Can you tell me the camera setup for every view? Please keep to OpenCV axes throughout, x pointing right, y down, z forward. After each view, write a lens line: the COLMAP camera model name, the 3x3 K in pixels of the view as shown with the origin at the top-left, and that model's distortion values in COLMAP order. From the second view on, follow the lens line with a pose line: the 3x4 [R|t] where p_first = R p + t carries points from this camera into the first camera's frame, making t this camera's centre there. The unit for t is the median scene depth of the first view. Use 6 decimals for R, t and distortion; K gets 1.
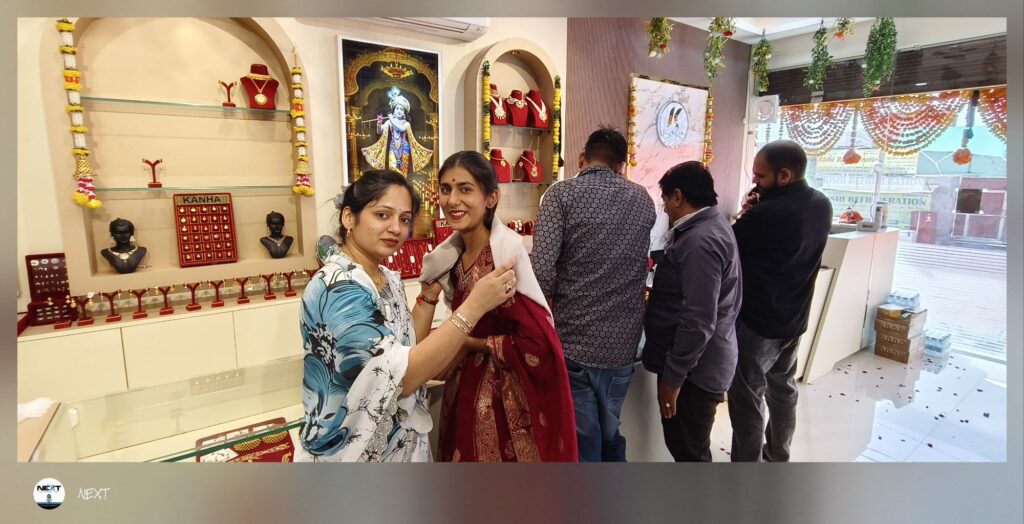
lens RADIAL K [[451.6, 0, 513.8], [0, 451.6, 244.5], [0, 0, 1]] dist [-0.033428, 0.000098]
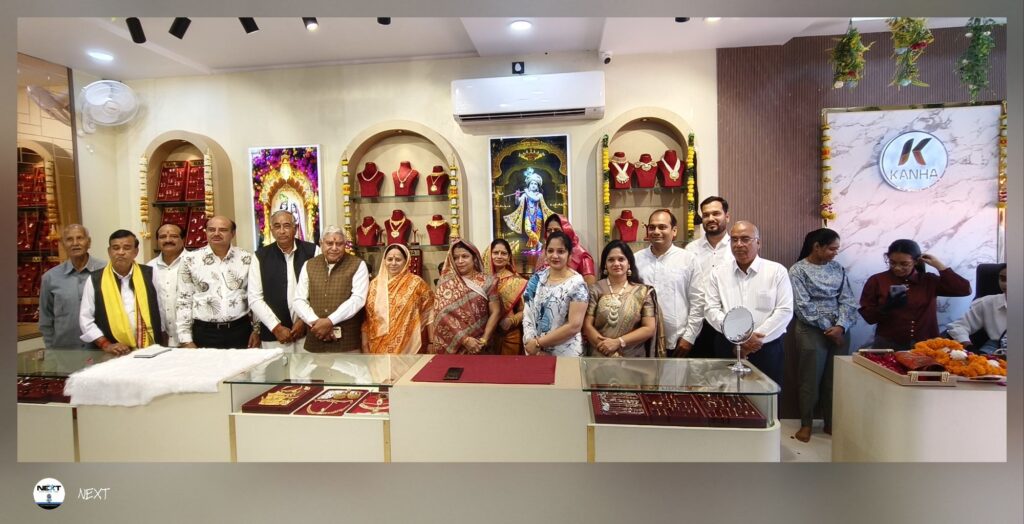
lens RADIAL K [[451.6, 0, 513.8], [0, 451.6, 244.5], [0, 0, 1]] dist [-0.033428, 0.000098]
pose [[0.743582, 0.007342, -0.668605, 0.523733], [-0.078721, 0.993947, -0.076634, -0.029148], [0.663995, 0.109617, 0.739659, 0.041513]]
